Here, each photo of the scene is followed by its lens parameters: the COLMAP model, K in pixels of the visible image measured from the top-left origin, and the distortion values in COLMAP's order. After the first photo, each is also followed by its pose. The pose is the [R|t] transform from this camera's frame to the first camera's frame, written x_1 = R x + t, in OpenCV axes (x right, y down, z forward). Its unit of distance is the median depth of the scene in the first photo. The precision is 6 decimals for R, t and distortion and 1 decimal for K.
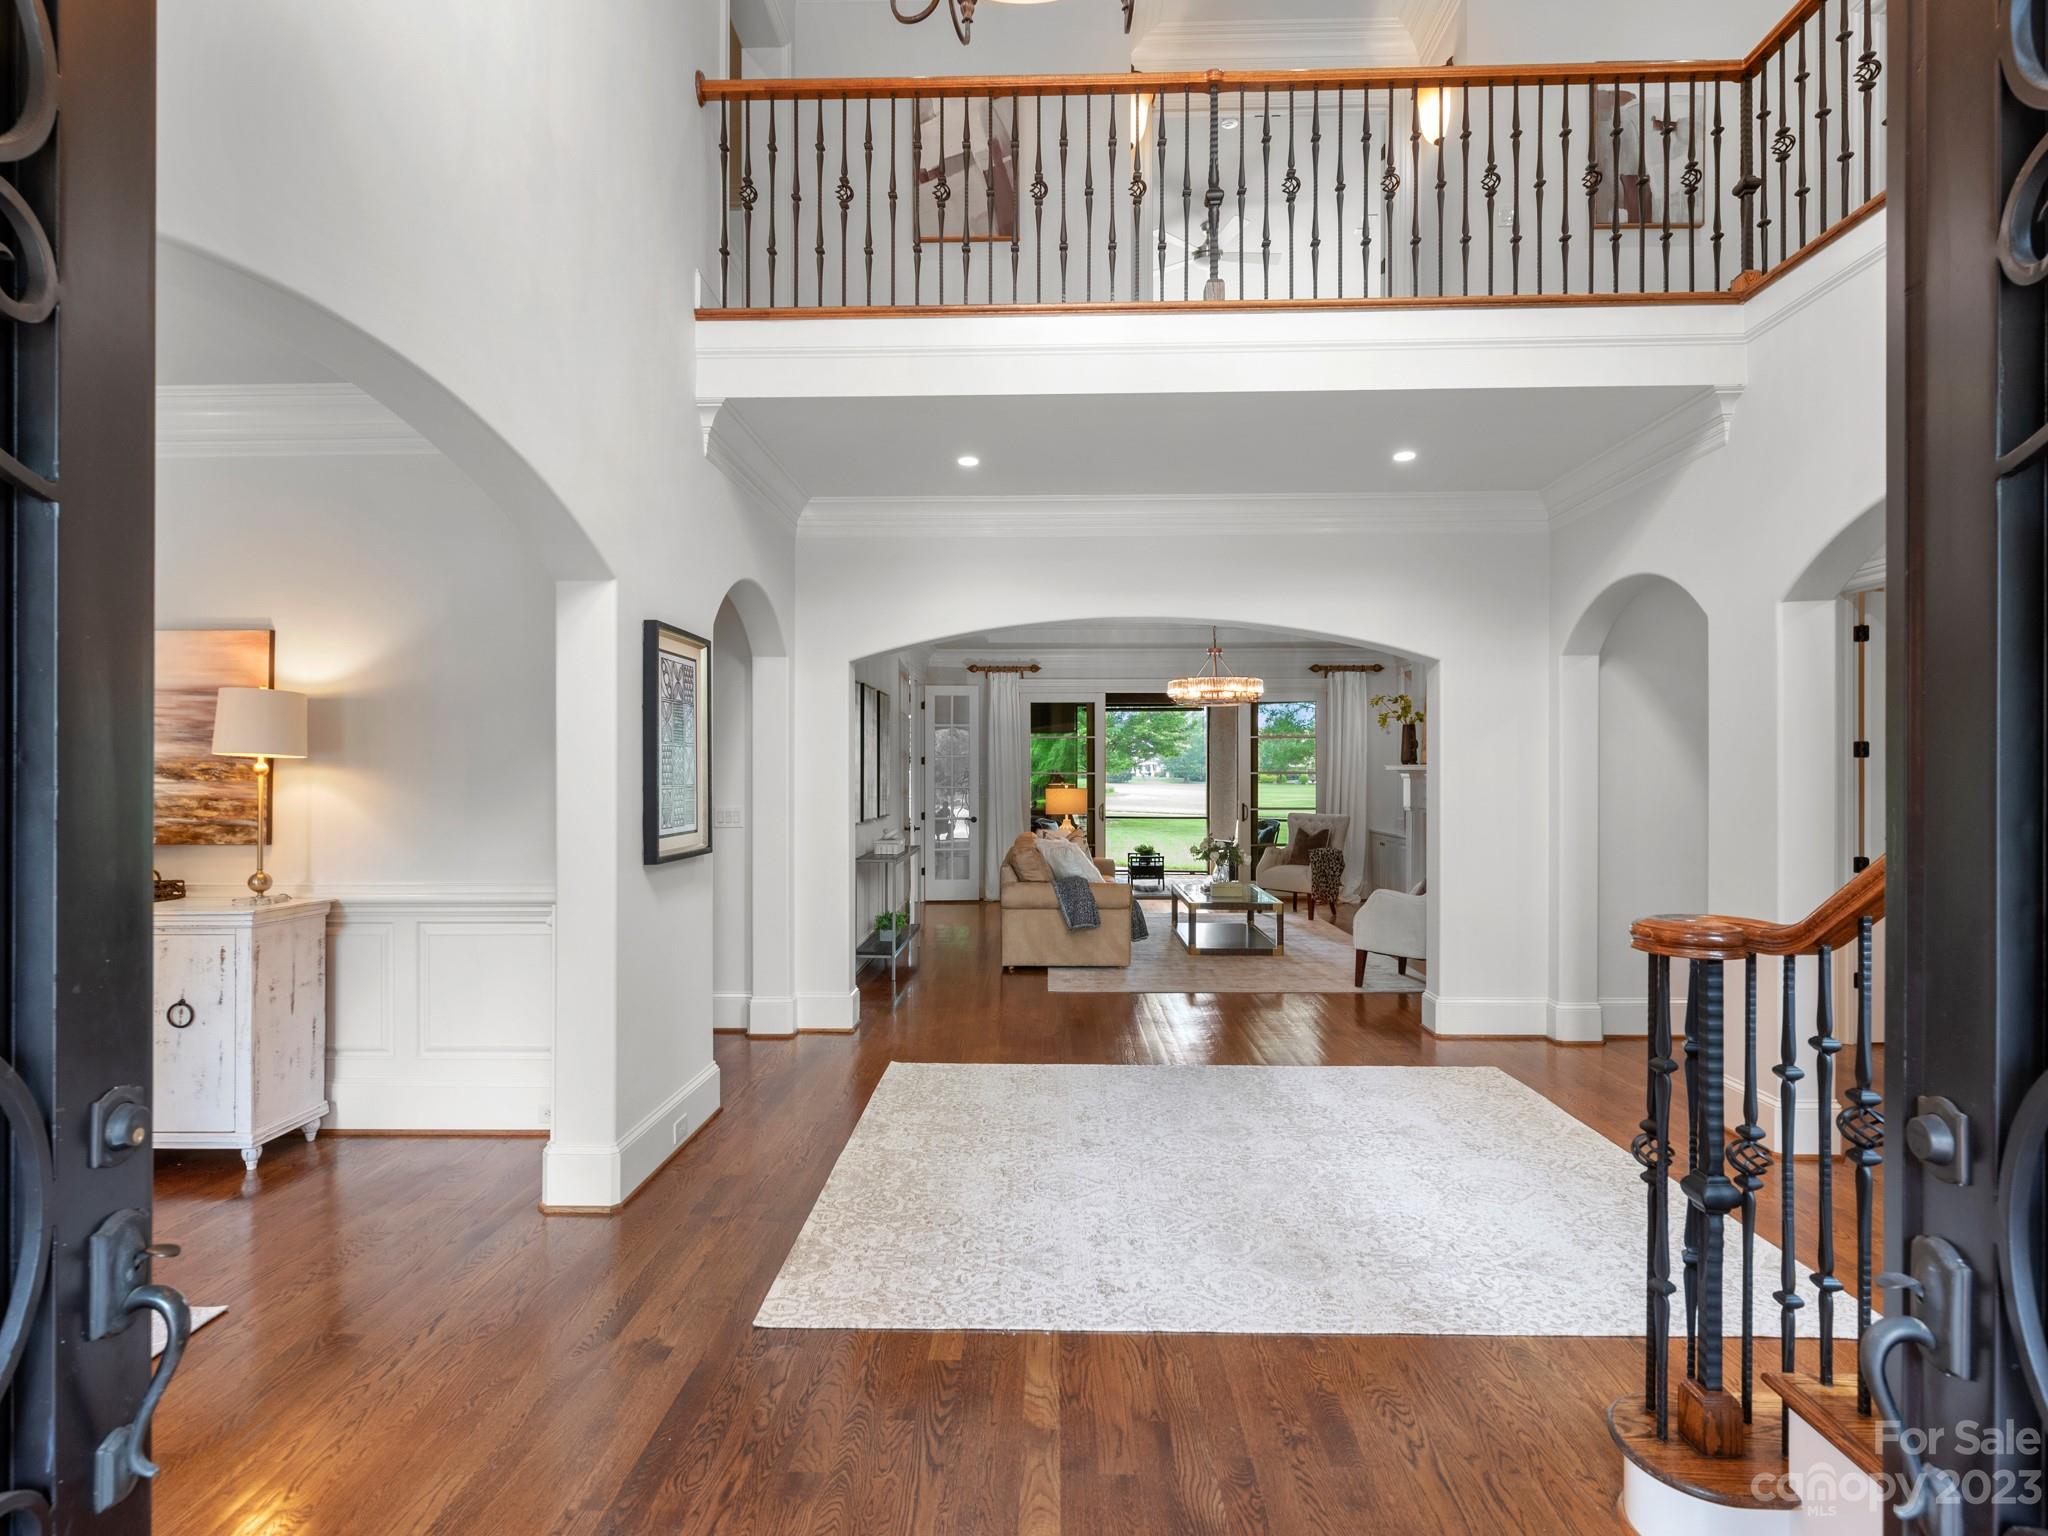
lens RADIAL K [[991.0, 0, 1016.7], [0, 991.0, 776.9], [0, 0, 1]] dist [-0.005383, 0.002002]
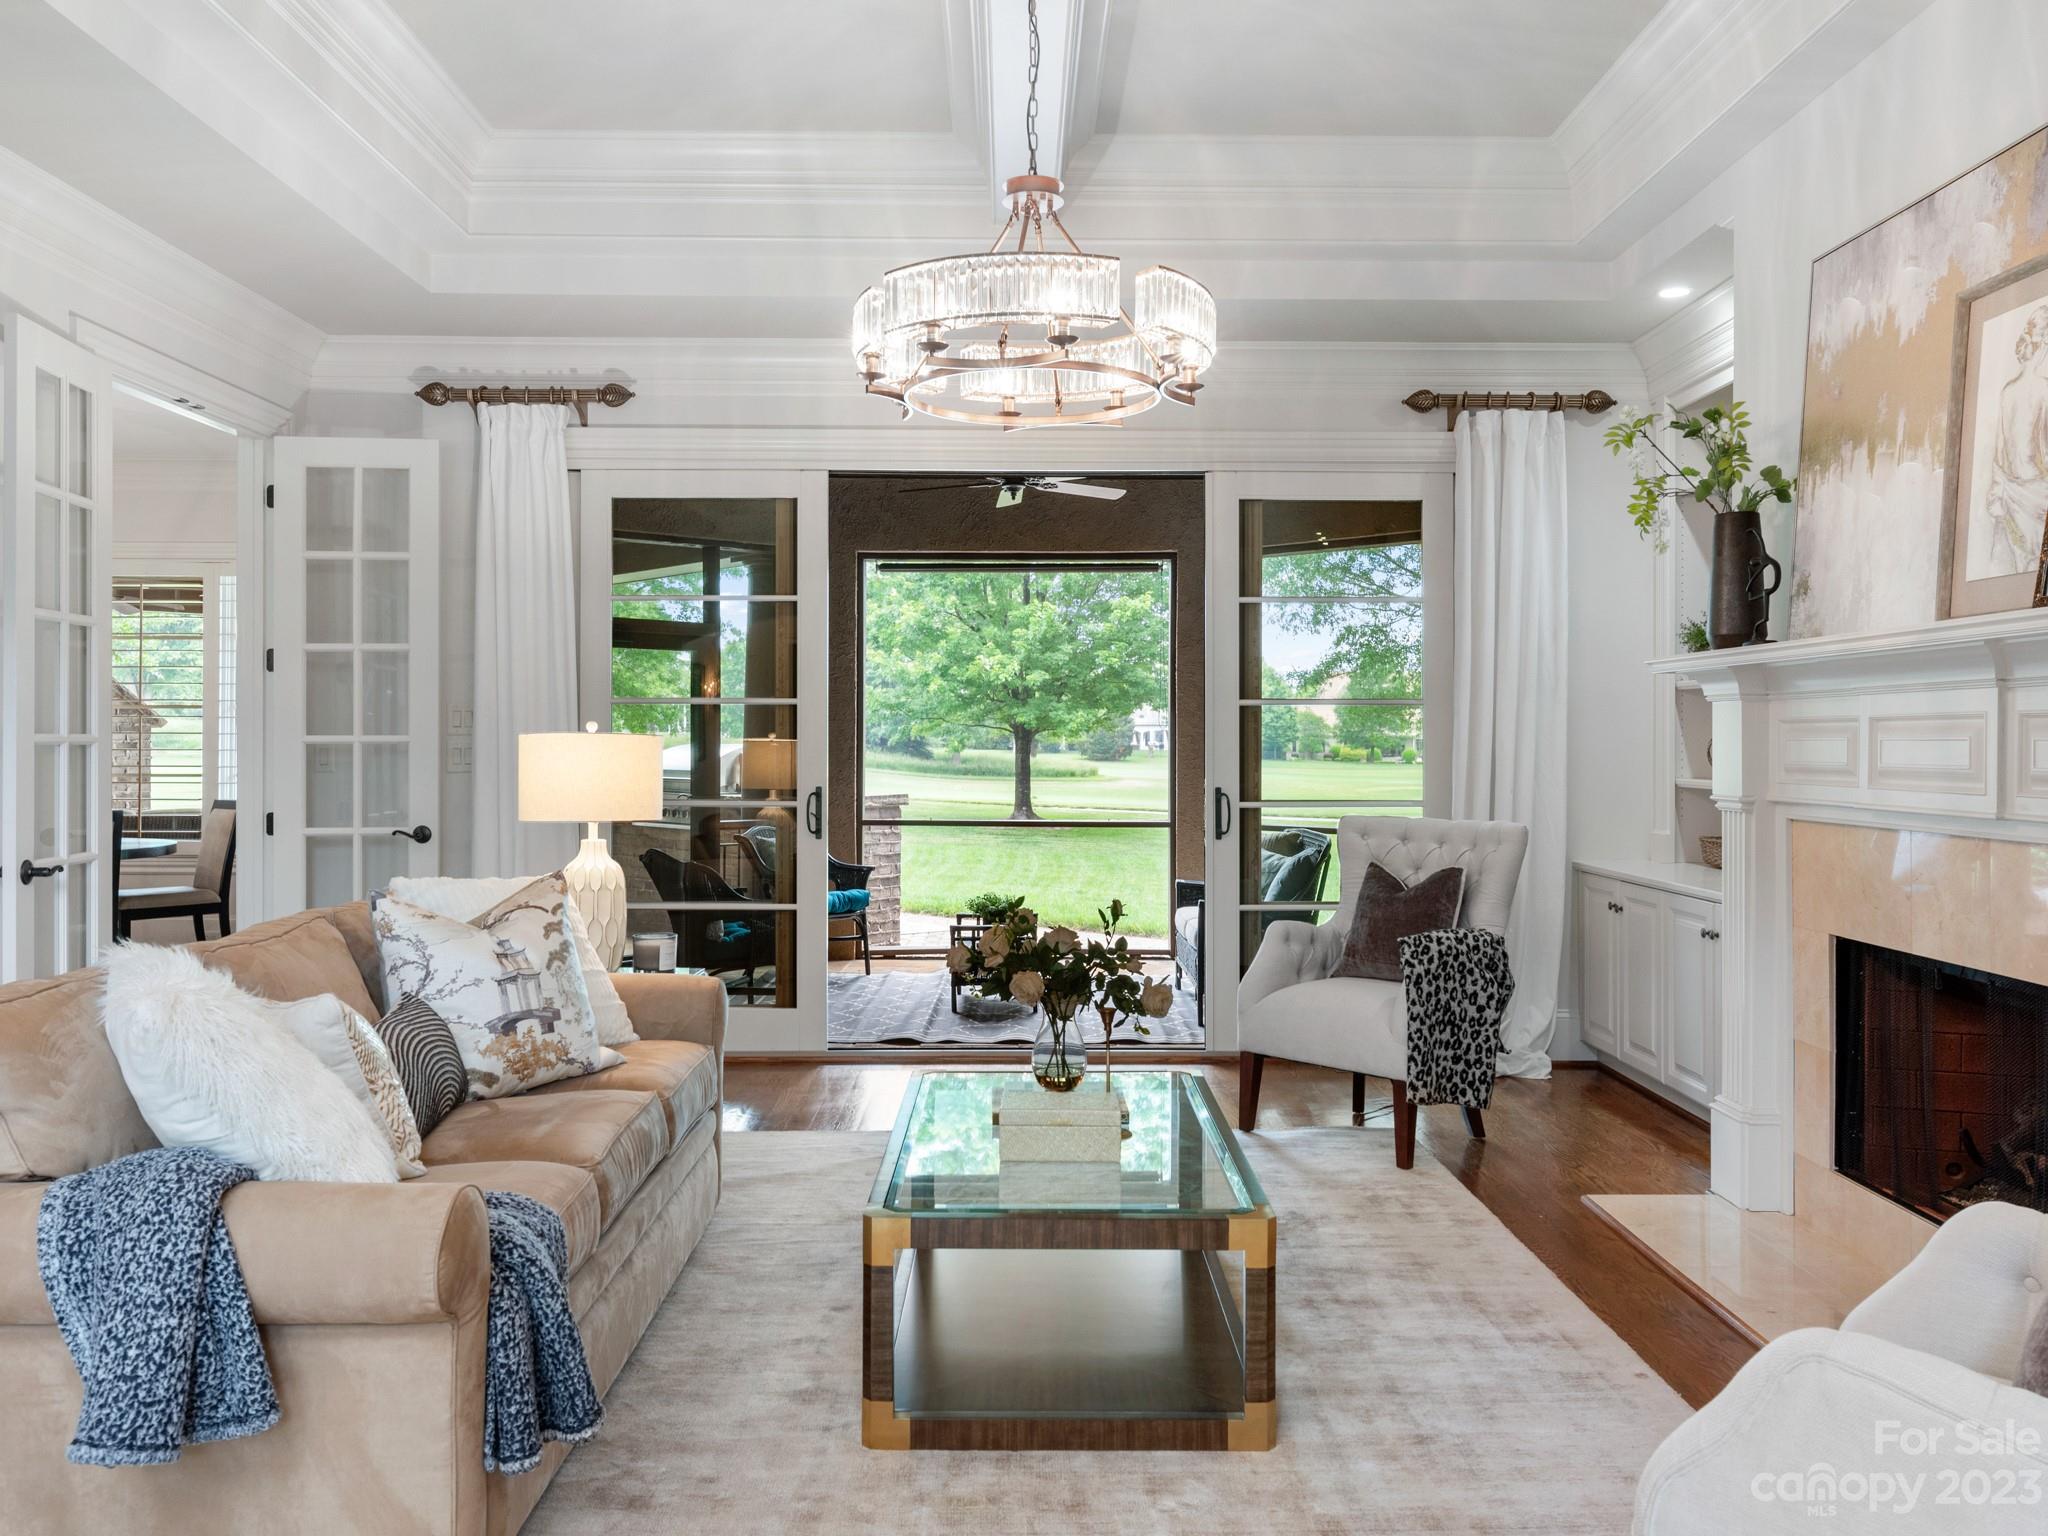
lens RADIAL K [[1536.9, 0, 1034.3], [0, 1536.9, 749.8], [0, 0, 1]] dist [0.007893, -0.005877]
pose [[0.999112, 0.002194, 0.042076, 0.143175], [-0.002087, 0.999995, -0.002574, 0.015084], [-0.042082, 0.002484, 0.999111, 0.466555]]
